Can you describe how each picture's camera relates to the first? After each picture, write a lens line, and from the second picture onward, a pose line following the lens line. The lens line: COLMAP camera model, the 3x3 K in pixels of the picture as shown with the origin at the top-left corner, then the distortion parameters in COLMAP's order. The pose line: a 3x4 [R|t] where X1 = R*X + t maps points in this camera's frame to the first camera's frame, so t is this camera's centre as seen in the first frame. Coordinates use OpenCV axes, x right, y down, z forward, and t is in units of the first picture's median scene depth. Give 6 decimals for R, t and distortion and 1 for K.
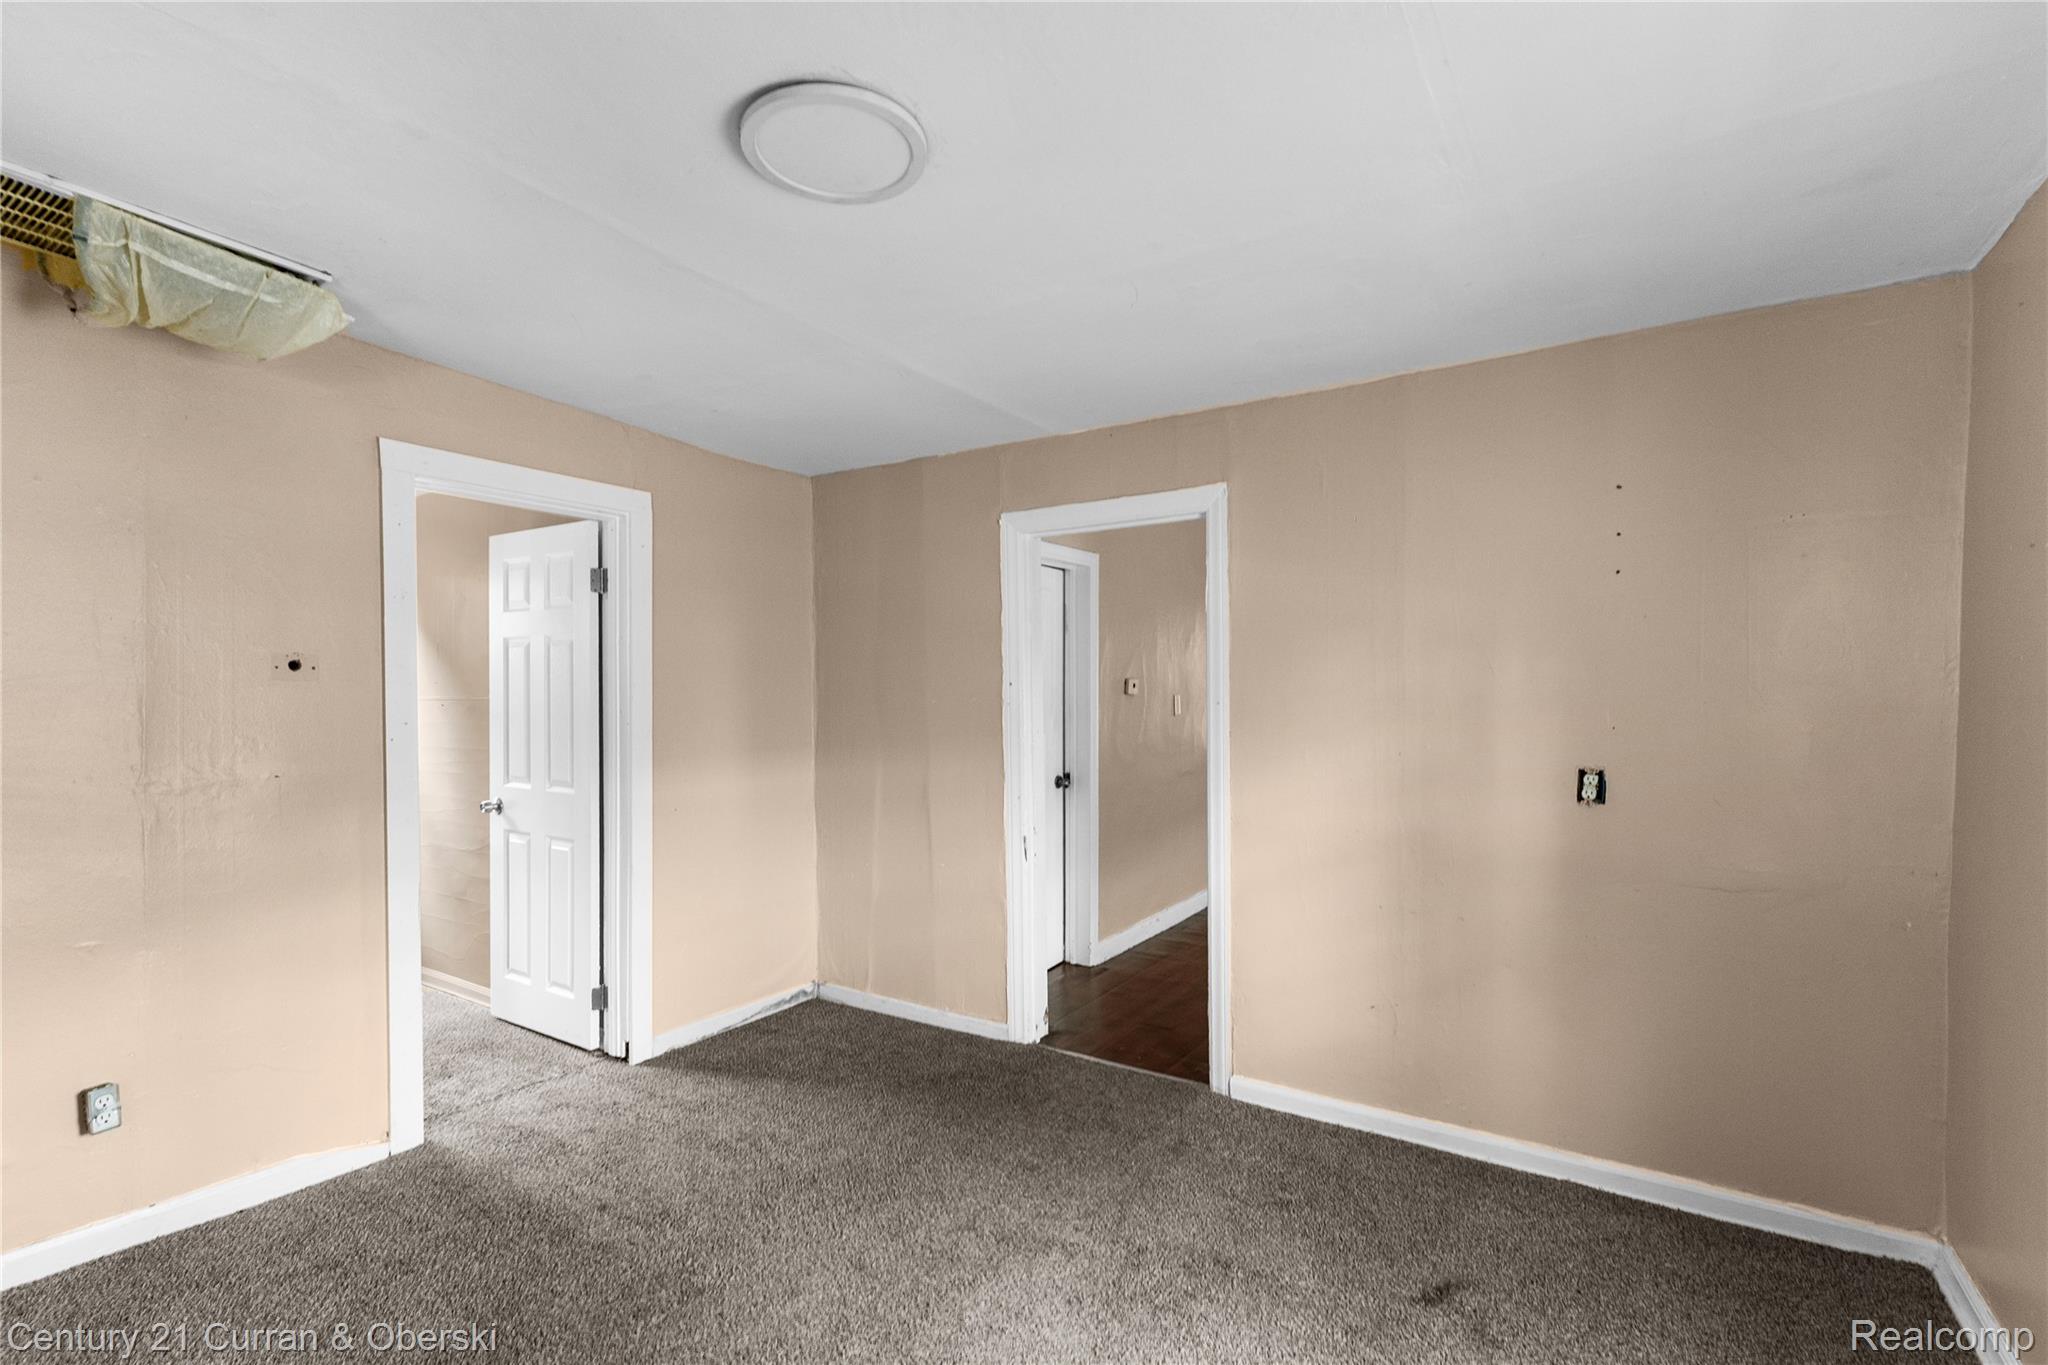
lens RADIAL K [[904.9, 0, 1043.2], [0, 904.9, 697.1], [0, 0, 1]] dist [0.012290, -0.004031]
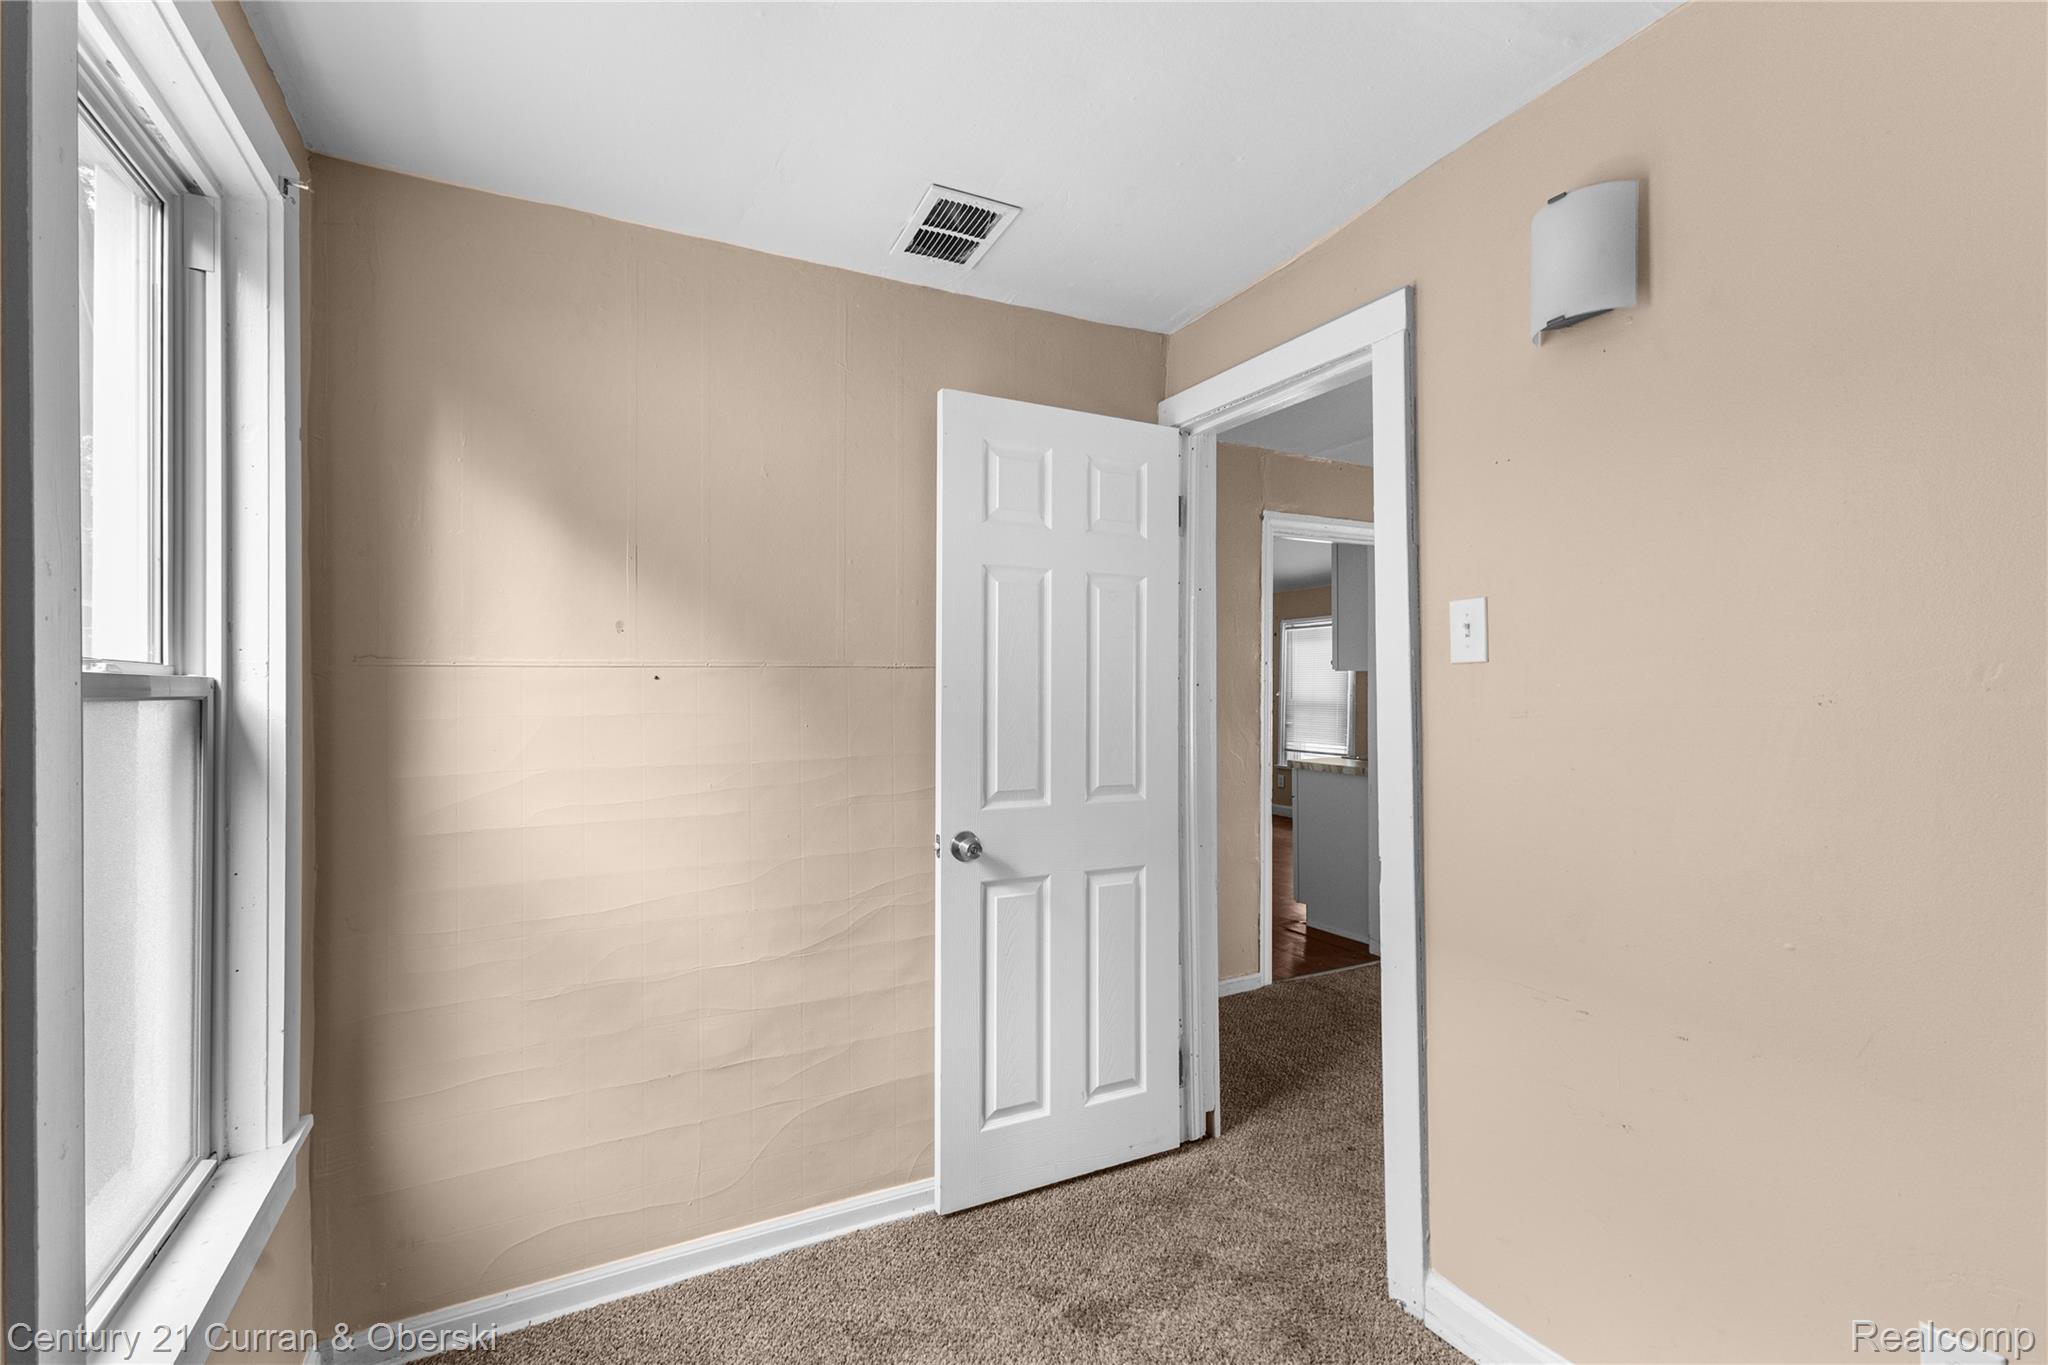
lens RADIAL K [[904.9, 0, 1026.4], [0, 904.9, 689.6], [0, 0, 1]] dist [0.012290, -0.004031]
pose [[0.491597, 0.007798, 0.870788, -1.145147], [0.002941, 0.999939, -0.010615, 0.027483], [-0.870818, 0.007780, 0.491545, 0.715343]]
